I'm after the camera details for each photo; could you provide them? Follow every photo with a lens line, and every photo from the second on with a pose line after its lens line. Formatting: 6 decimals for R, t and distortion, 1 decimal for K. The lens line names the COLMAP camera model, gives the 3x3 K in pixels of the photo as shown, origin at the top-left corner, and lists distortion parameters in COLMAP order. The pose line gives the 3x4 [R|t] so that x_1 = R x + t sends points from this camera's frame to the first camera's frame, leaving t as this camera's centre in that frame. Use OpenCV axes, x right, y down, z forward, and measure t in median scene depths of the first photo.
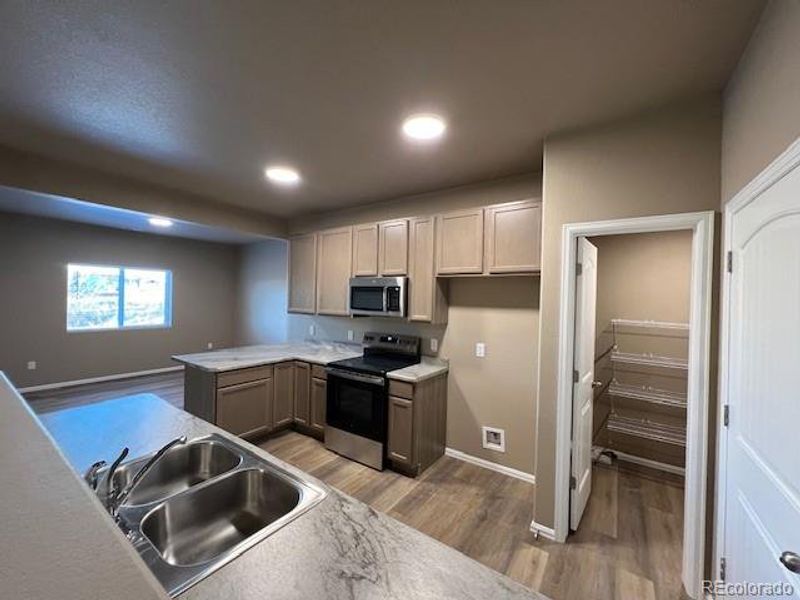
lens RADIAL K [[316.6, 0, 405.4], [0, 316.6, 298.5], [0, 0, 1]] dist [-0.003504, -0.000396]
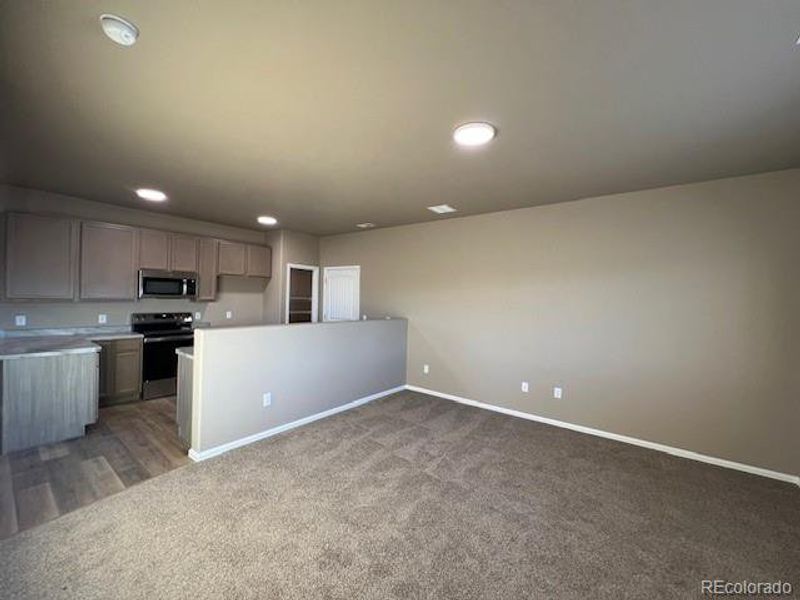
lens RADIAL K [[316.6, 0, 405.4], [0, 316.6, 298.5], [0, 0, 1]] dist [-0.003504, -0.000396]
pose [[0.051263, -0.037440, 0.997983, -1.568687], [-0.035307, 0.998604, 0.039277, -0.044721], [-0.998061, -0.037249, 0.049870, -0.133559]]
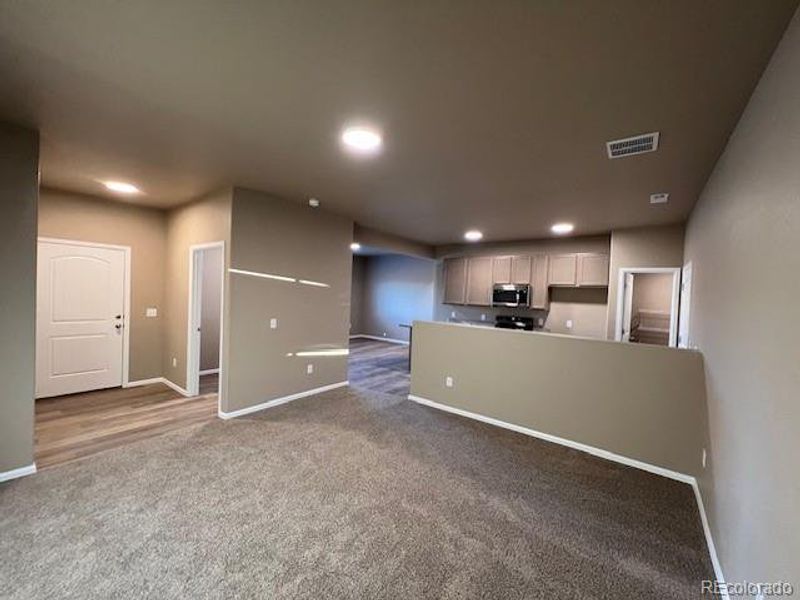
lens RADIAL K [[316.6, 0, 405.4], [0, 316.6, 298.5], [0, 0, 1]] dist [-0.003504, -0.000396]
pose [[0.998616, 0.012426, -0.051098, -0.666180], [-0.011452, 0.999748, 0.019310, -0.019665], [0.051325, -0.018698, 0.998507, -0.985850]]
